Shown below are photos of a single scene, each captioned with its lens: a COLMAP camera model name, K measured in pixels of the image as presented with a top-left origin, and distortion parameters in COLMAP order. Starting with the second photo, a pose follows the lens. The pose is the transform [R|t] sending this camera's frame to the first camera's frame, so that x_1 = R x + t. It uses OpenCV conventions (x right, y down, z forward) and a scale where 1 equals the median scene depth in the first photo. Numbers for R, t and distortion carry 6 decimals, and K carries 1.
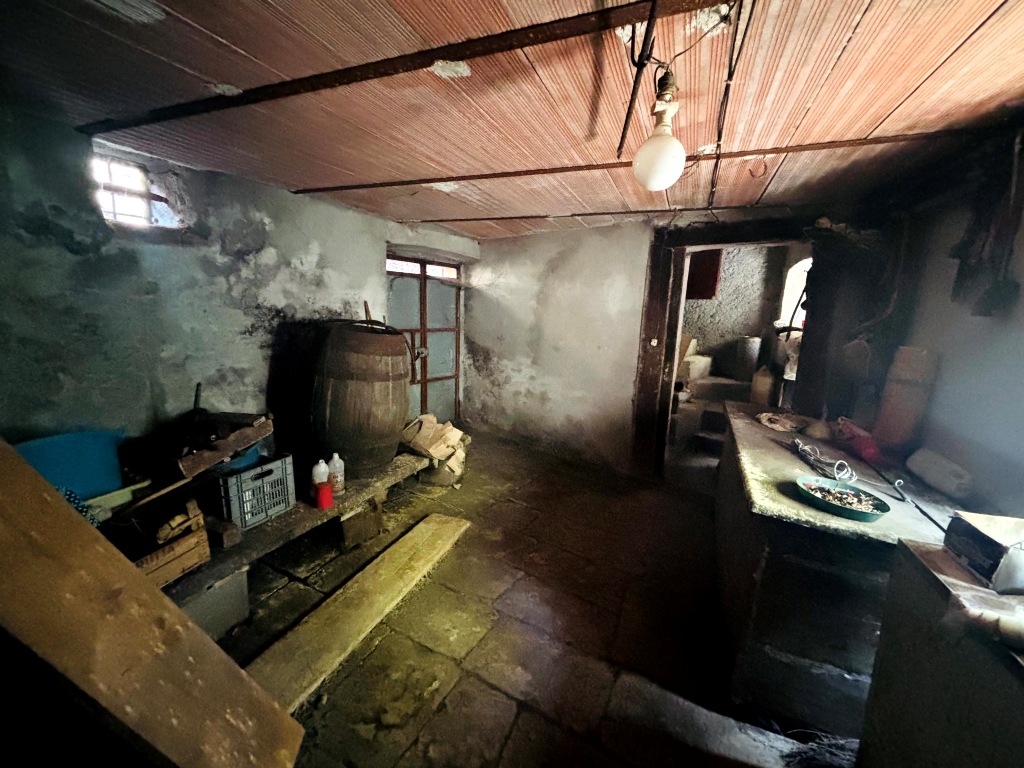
lens RADIAL K [[412.7, 0, 512.7], [0, 412.7, 383.4], [0, 0, 1]] dist [-0.001315, 0.001434]
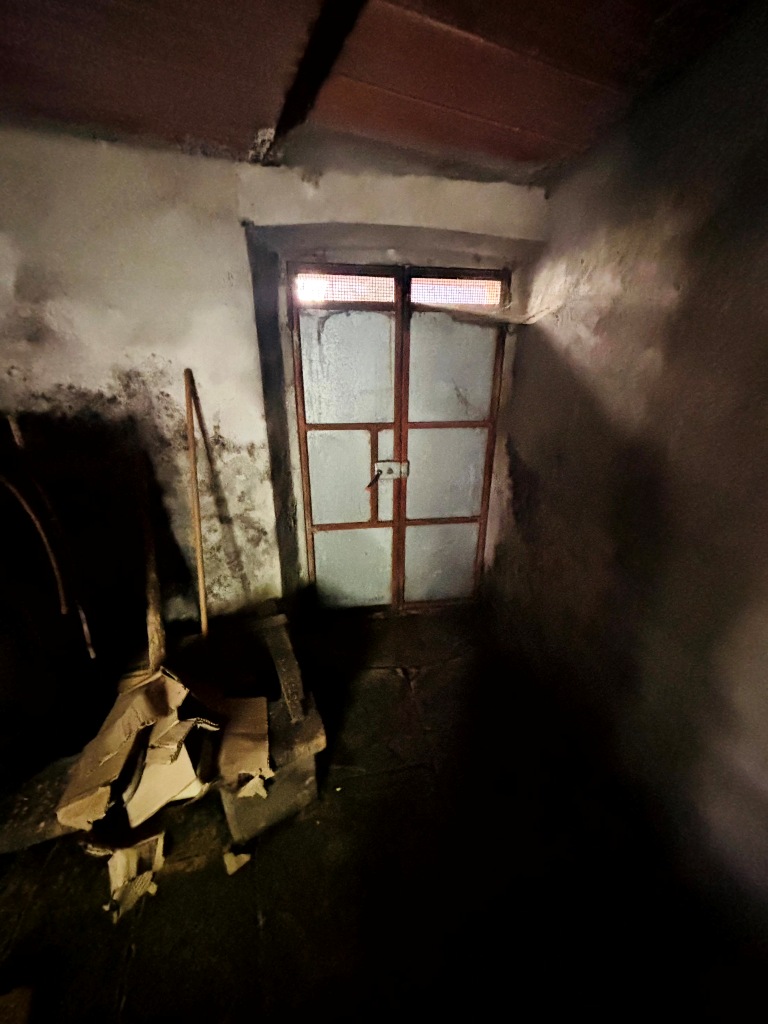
lens RADIAL K [[412.7, 0, 382.9], [0, 412.7, 514.1], [0, 0, 1]] dist [-0.001315, 0.001434]
pose [[0.720157, 0.210119, -0.661229, 0.118530], [-0.103128, 0.974870, 0.197466, -0.121894], [0.686104, -0.074015, 0.723729, 0.630304]]
